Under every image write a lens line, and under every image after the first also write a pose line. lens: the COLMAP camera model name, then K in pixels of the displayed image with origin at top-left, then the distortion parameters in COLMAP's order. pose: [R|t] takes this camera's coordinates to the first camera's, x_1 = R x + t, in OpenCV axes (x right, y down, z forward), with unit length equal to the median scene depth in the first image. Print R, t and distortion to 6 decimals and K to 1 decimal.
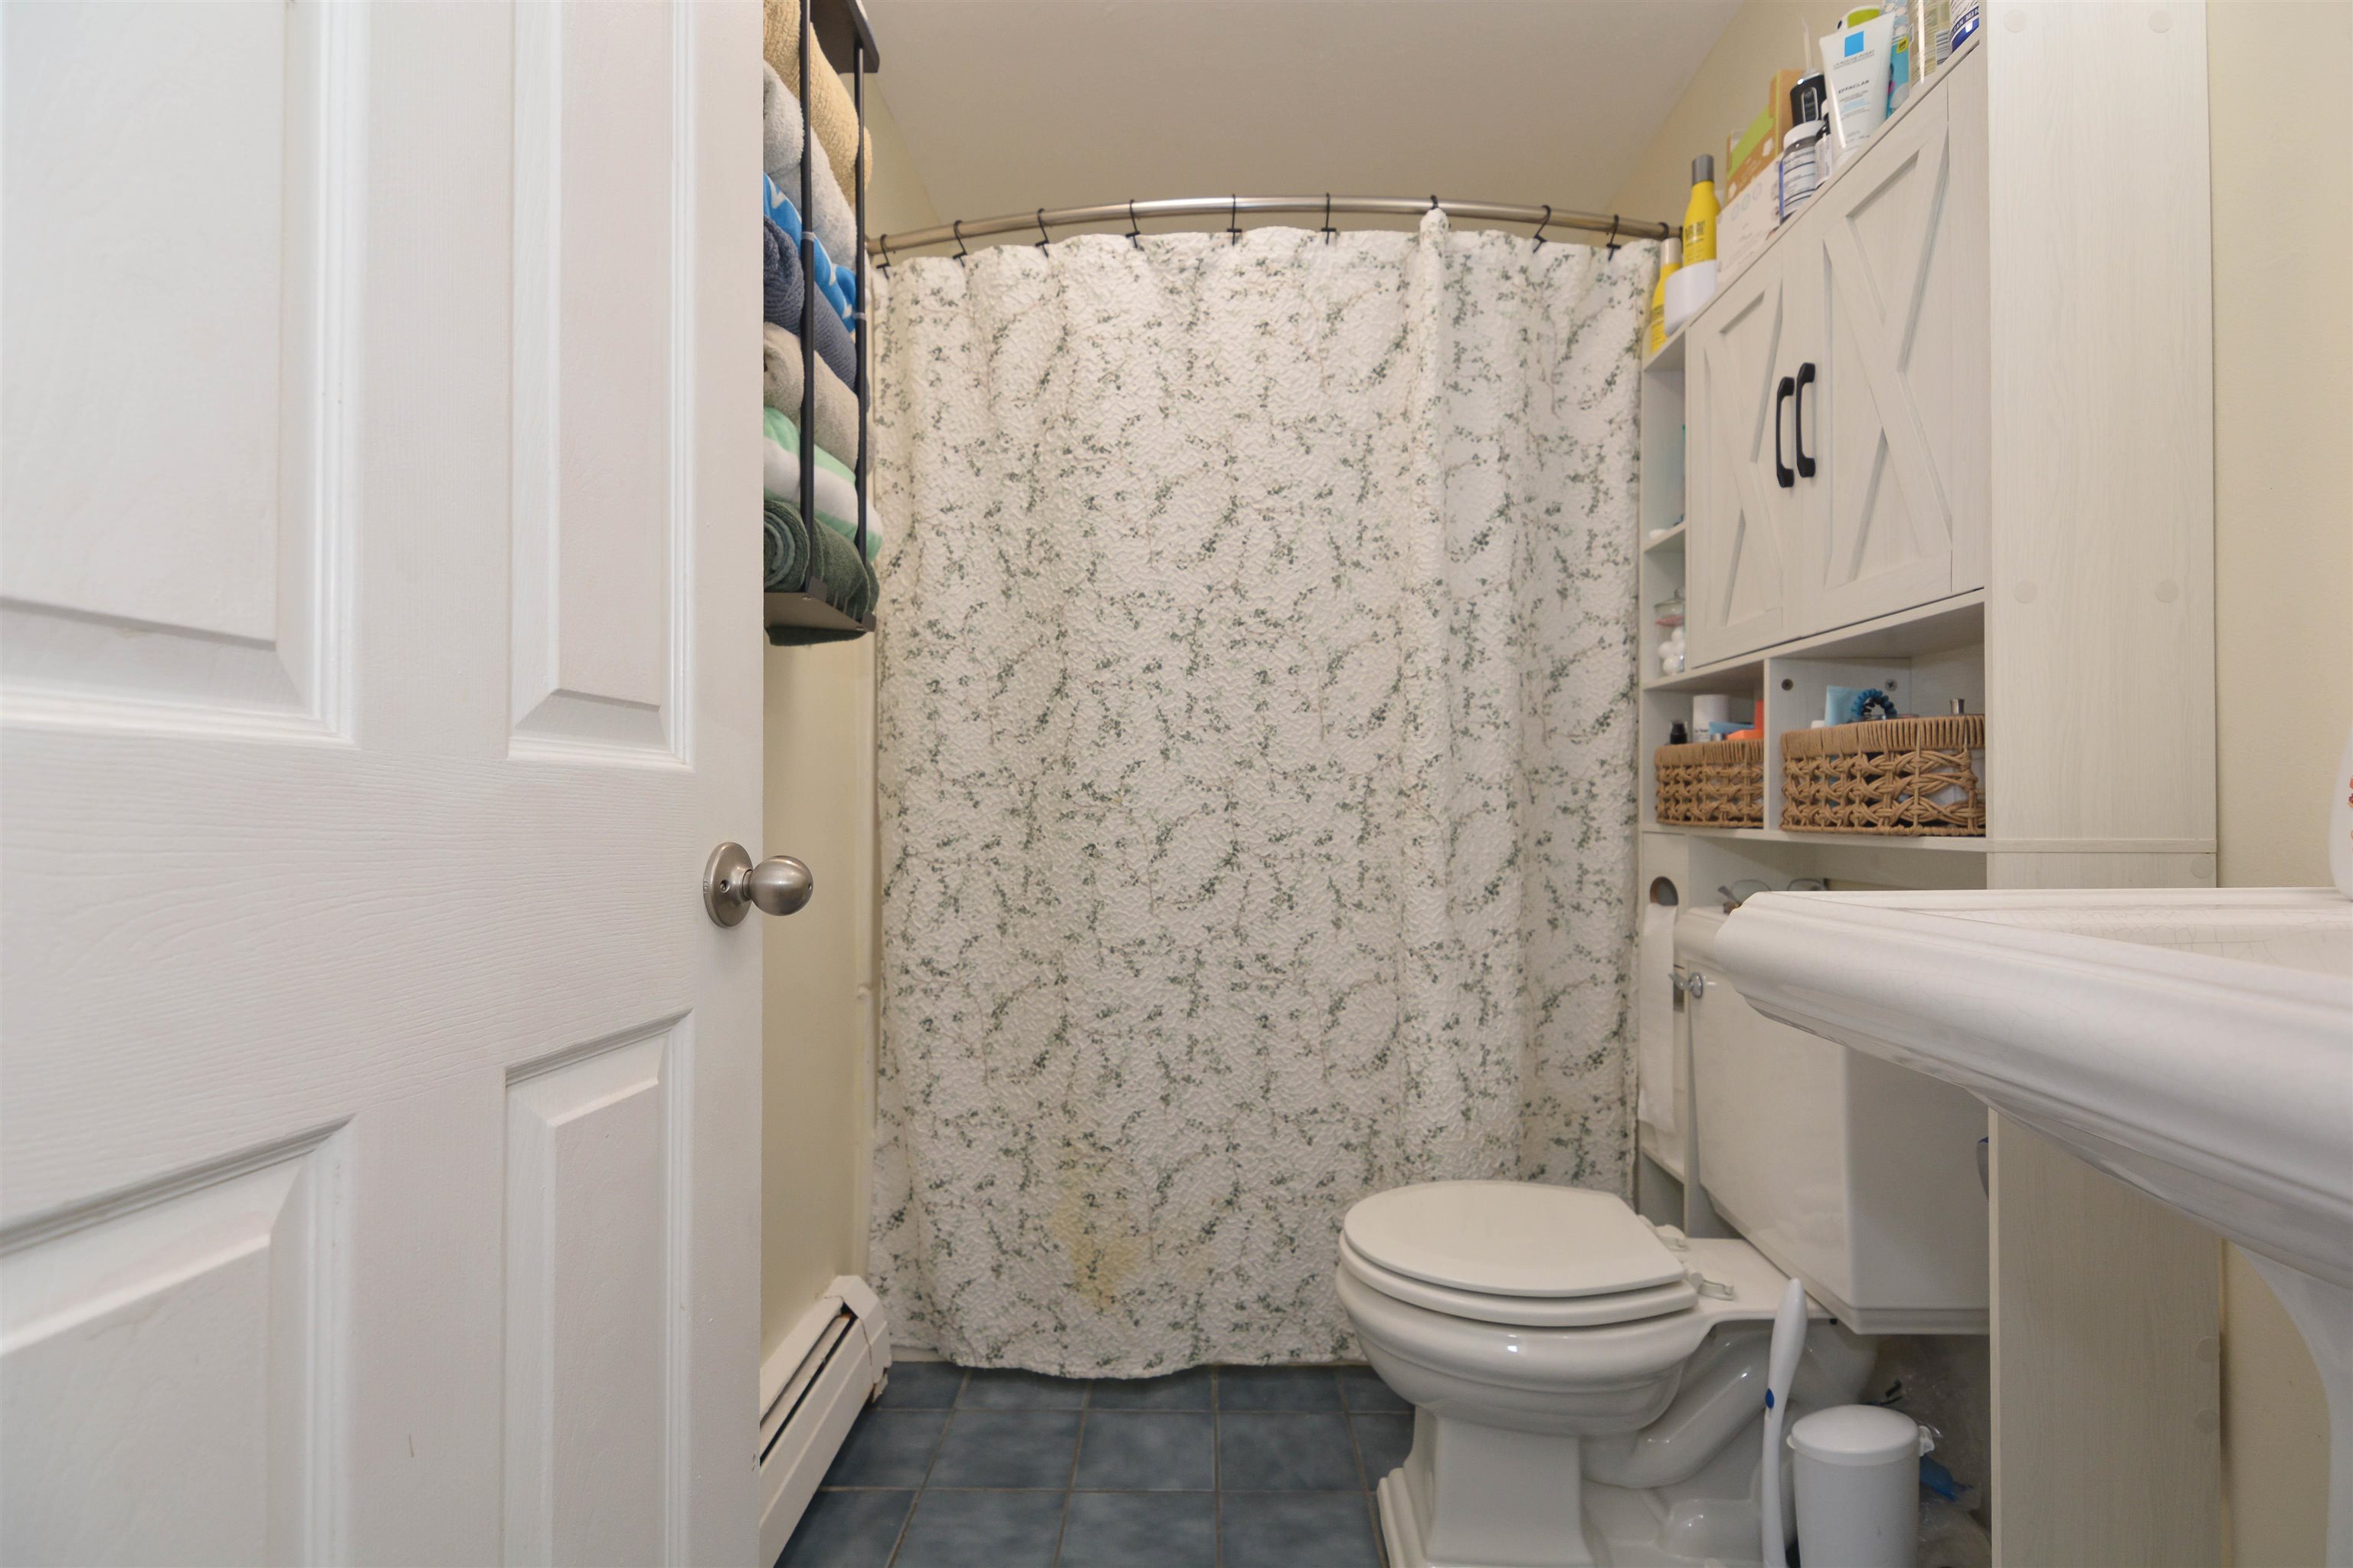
lens RADIAL K [[1128.5, 0, 1183.3], [0, 1128.5, 793.1], [0, 0, 1]] dist [0.018339, -0.009950]
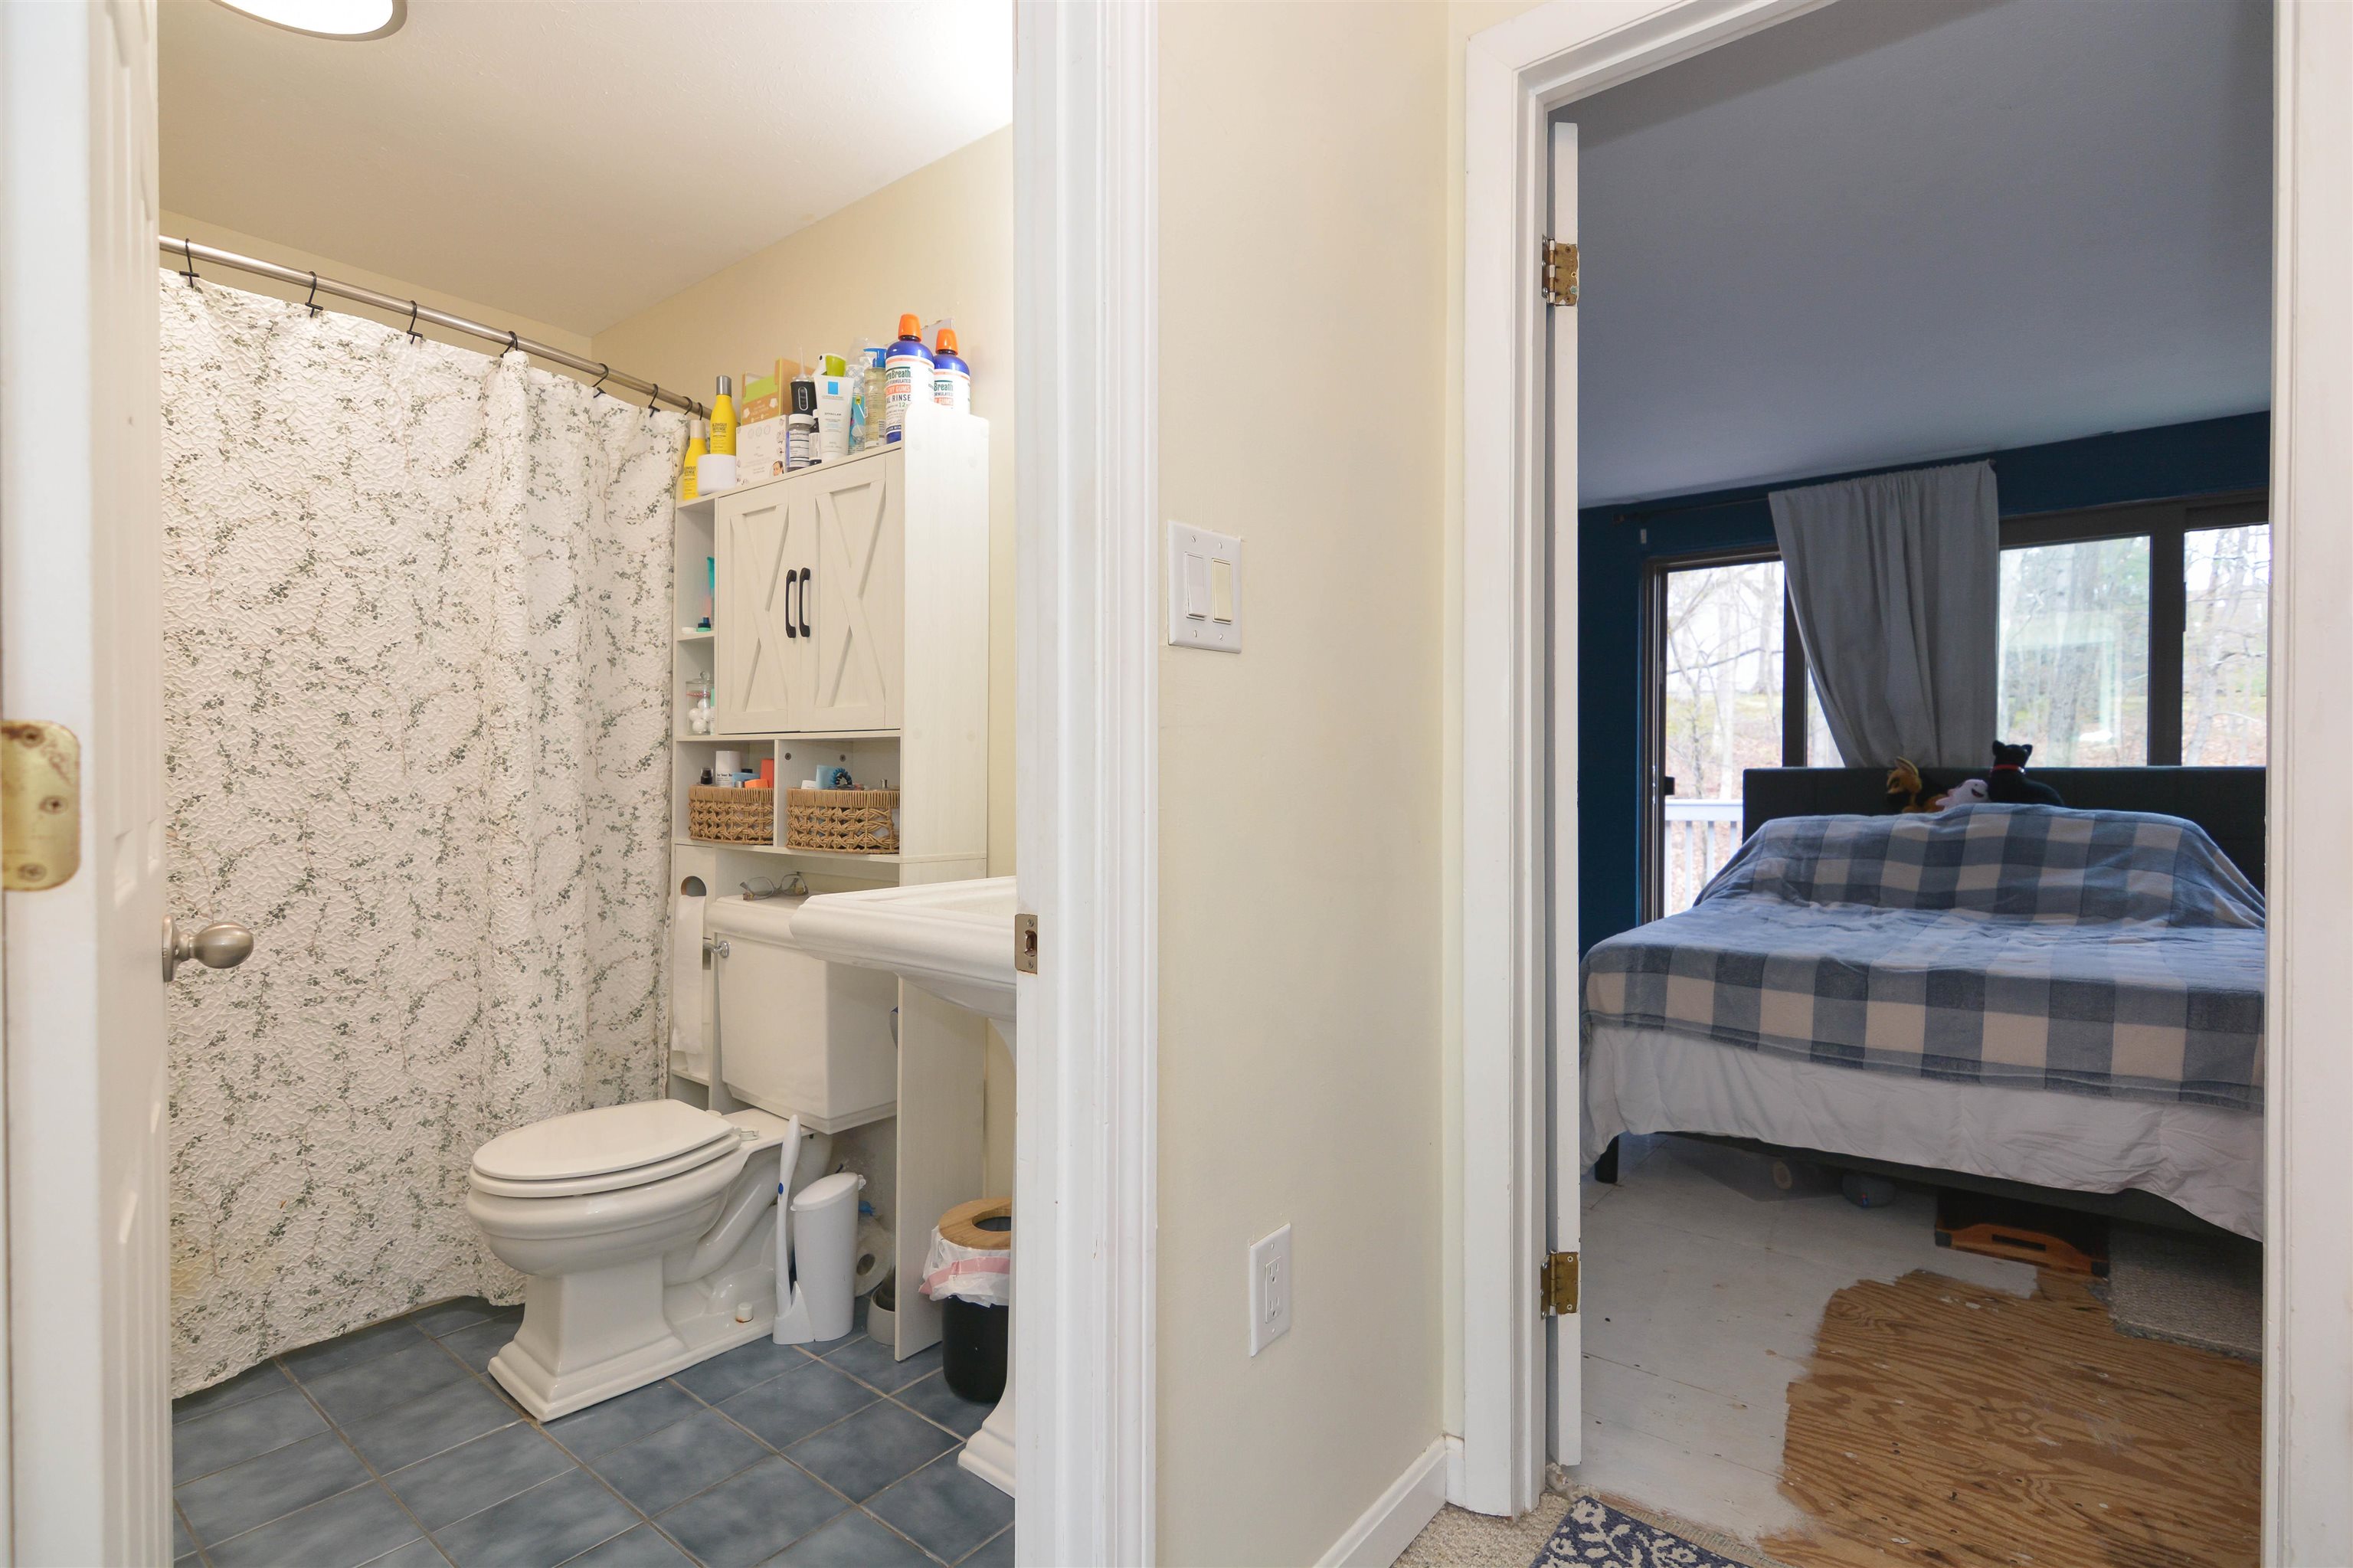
lens RADIAL K [[1128.5, 0, 1183.9], [0, 1128.5, 793.1], [0, 0, 1]] dist [0.018339, -0.009950]
pose [[0.609789, -0.006101, 0.792540, -0.309959], [-0.018180, 0.999600, 0.021683, -0.069040], [-0.792355, -0.027630, 0.609434, -0.331873]]
